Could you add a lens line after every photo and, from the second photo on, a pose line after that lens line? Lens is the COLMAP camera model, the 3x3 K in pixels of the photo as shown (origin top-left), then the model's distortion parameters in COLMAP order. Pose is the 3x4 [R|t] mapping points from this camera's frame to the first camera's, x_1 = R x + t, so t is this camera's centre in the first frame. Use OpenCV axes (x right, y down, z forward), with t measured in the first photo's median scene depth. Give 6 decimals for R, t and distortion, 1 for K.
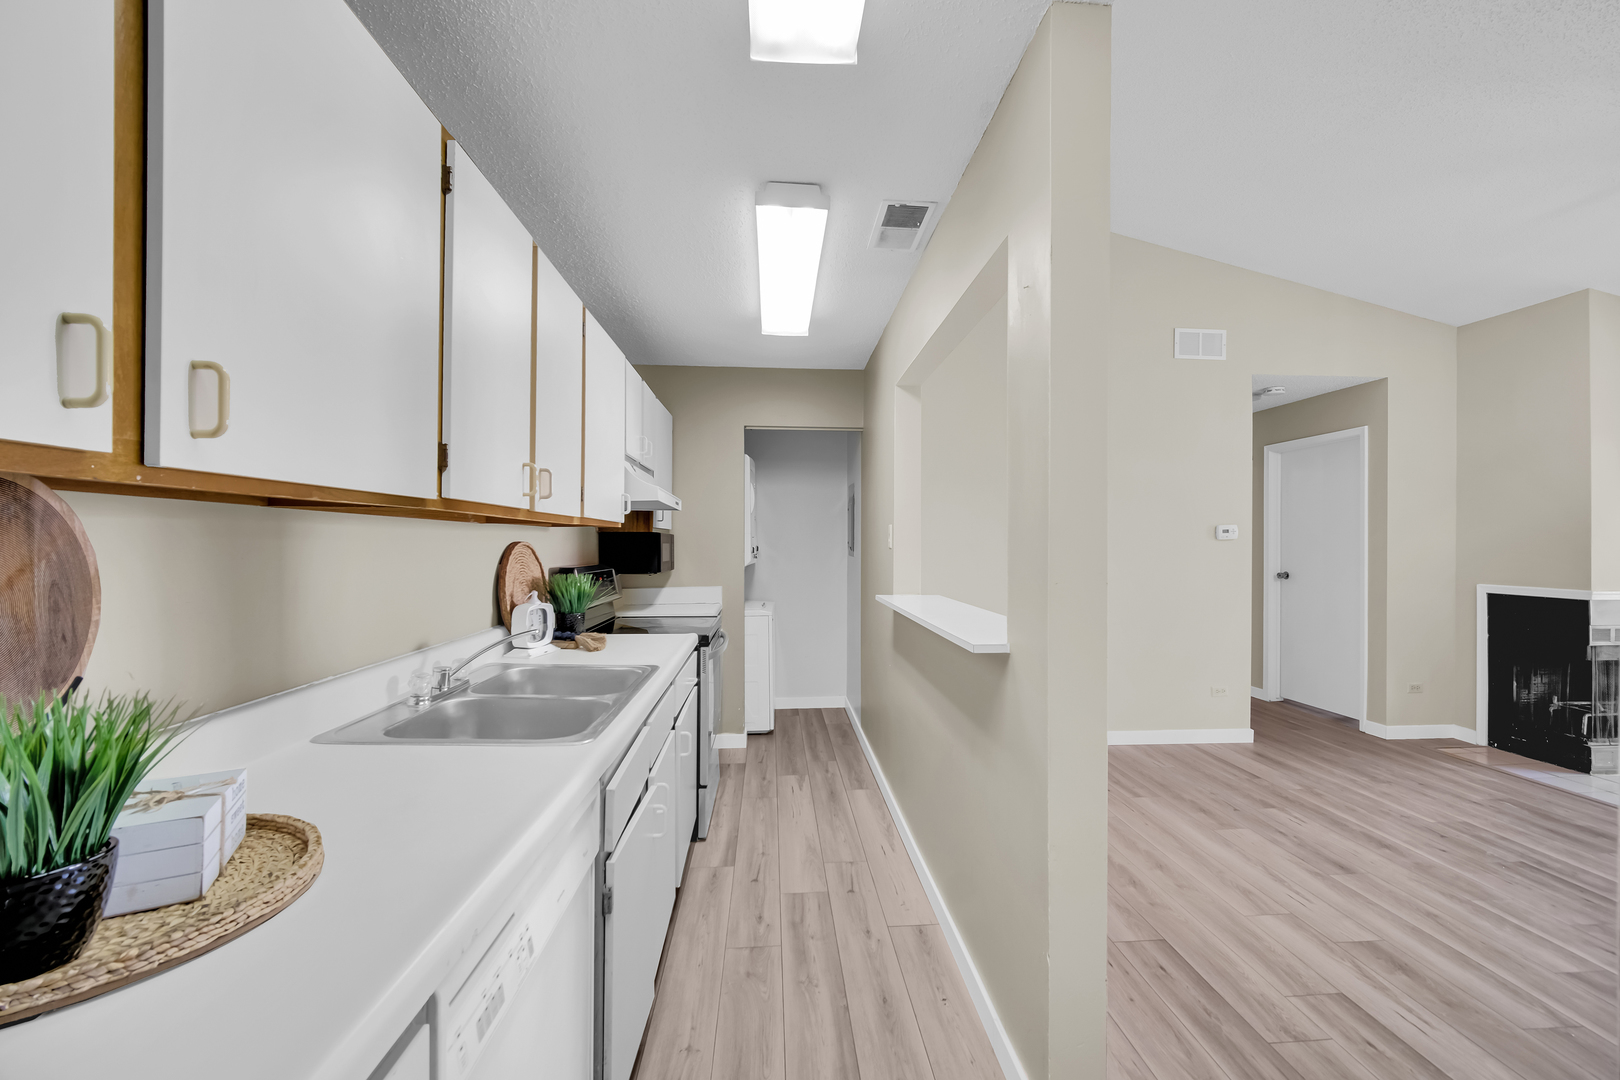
lens RADIAL K [[648.8, 0, 810.0], [0, 648.8, 540.0], [0, 0, 1]] dist [0.001381, 0.000082]
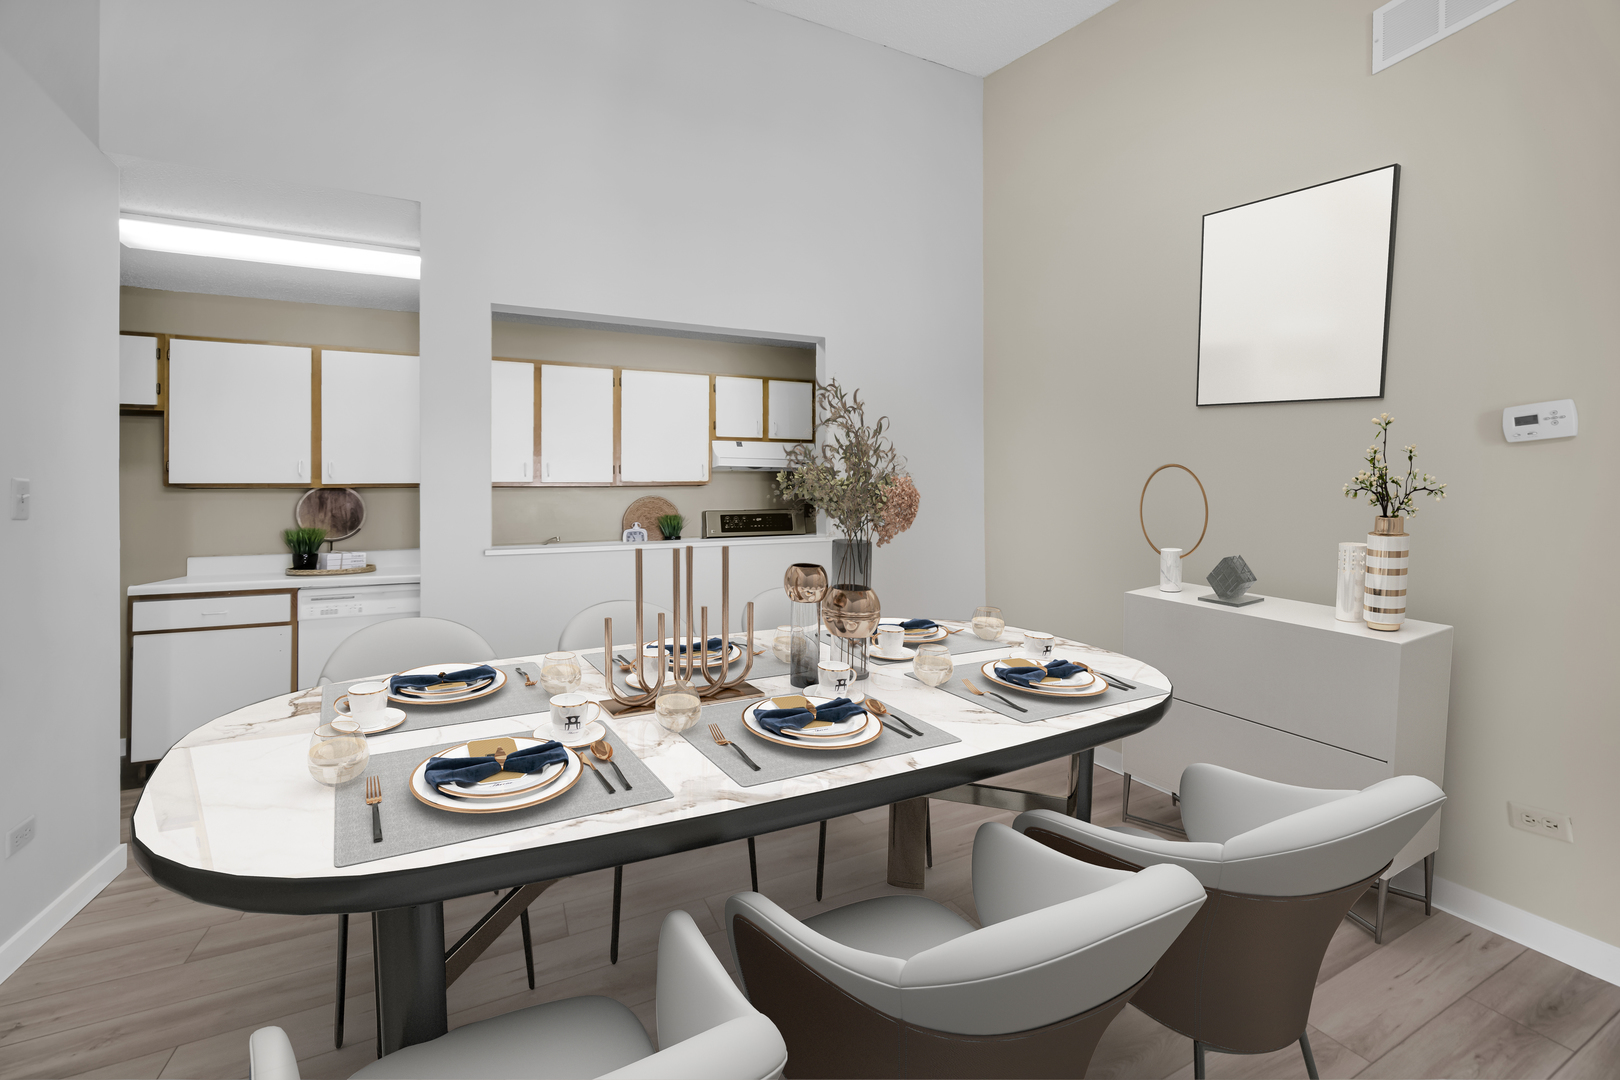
lens RADIAL K [[641.4, 0, 812.2], [0, 641.4, 489.3], [0, 0, 1]] dist [0.000454, 0.000197]
pose [[0.371525, -0.036640, -0.927700, 1.545582], [0.026351, 0.999235, -0.028912, 0.052835], [0.928049, -0.013704, 0.372206, 0.813256]]
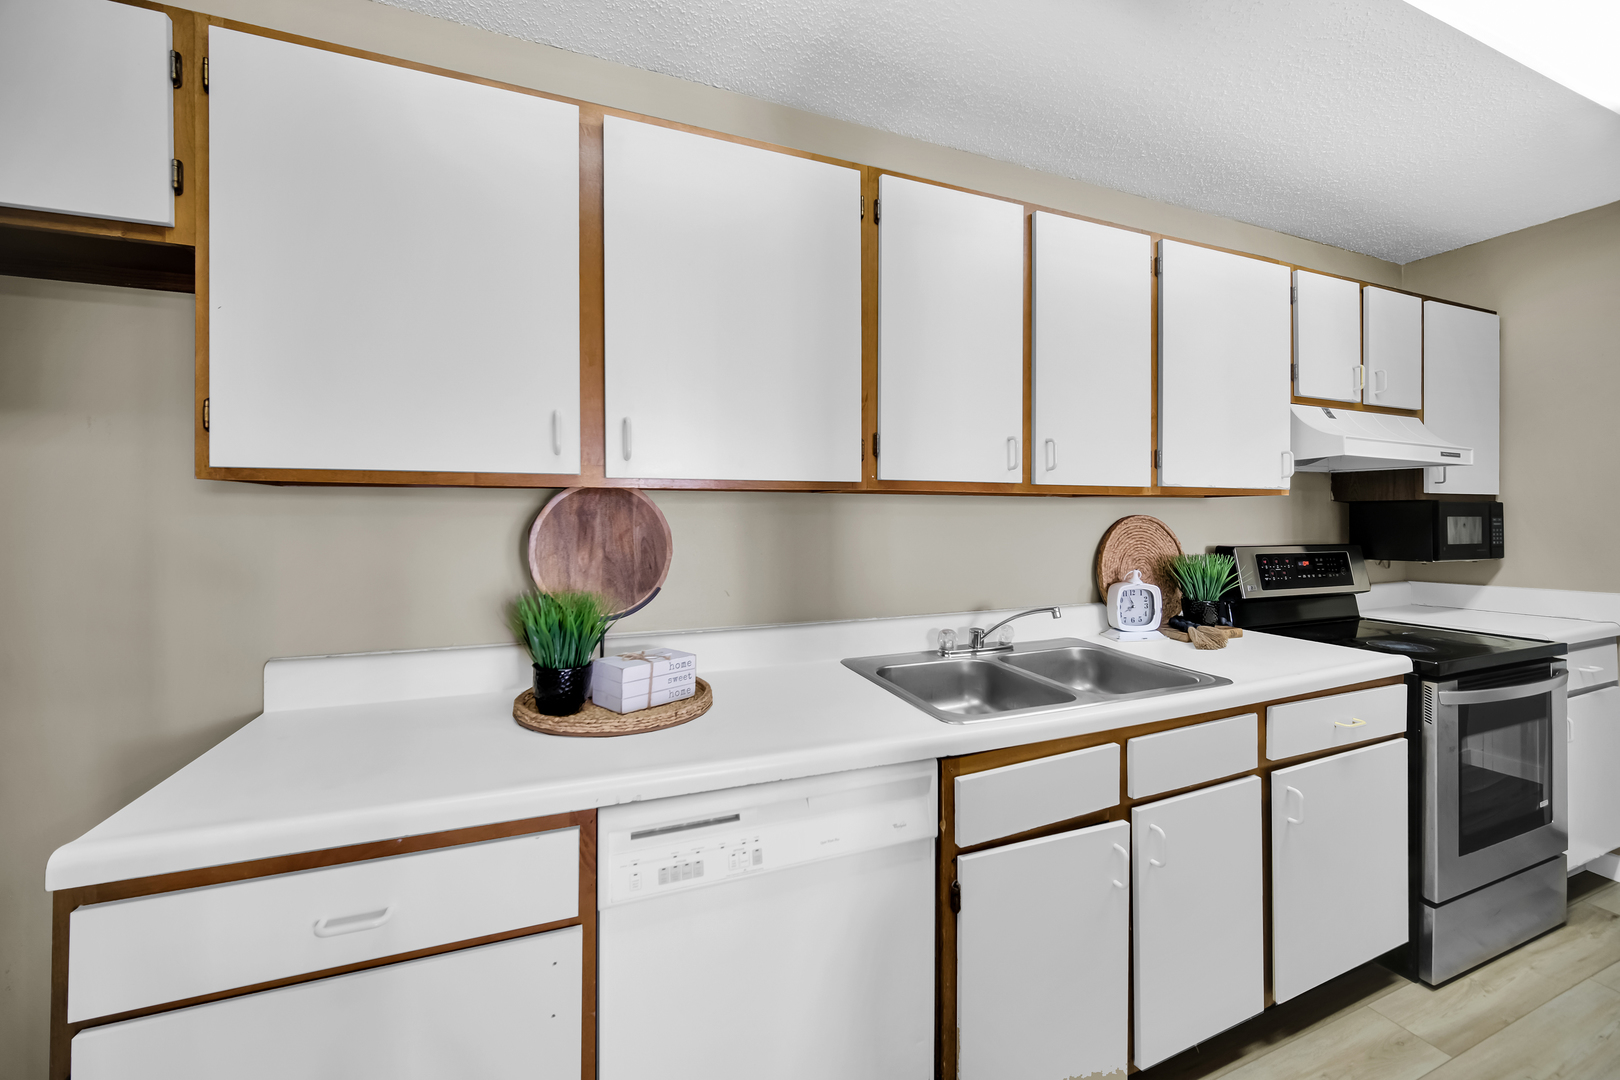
lens RADIAL K [[631.3, 0, 809.2], [0, 631.3, 515.9], [0, 0, 1]] dist [0.000334, -0.000193]
pose [[0.318206, -0.003846, -0.948014, 0.279518], [0.006795, 0.999975, -0.001776, 0.001707], [0.947997, -0.005877, 0.318225, 0.290848]]
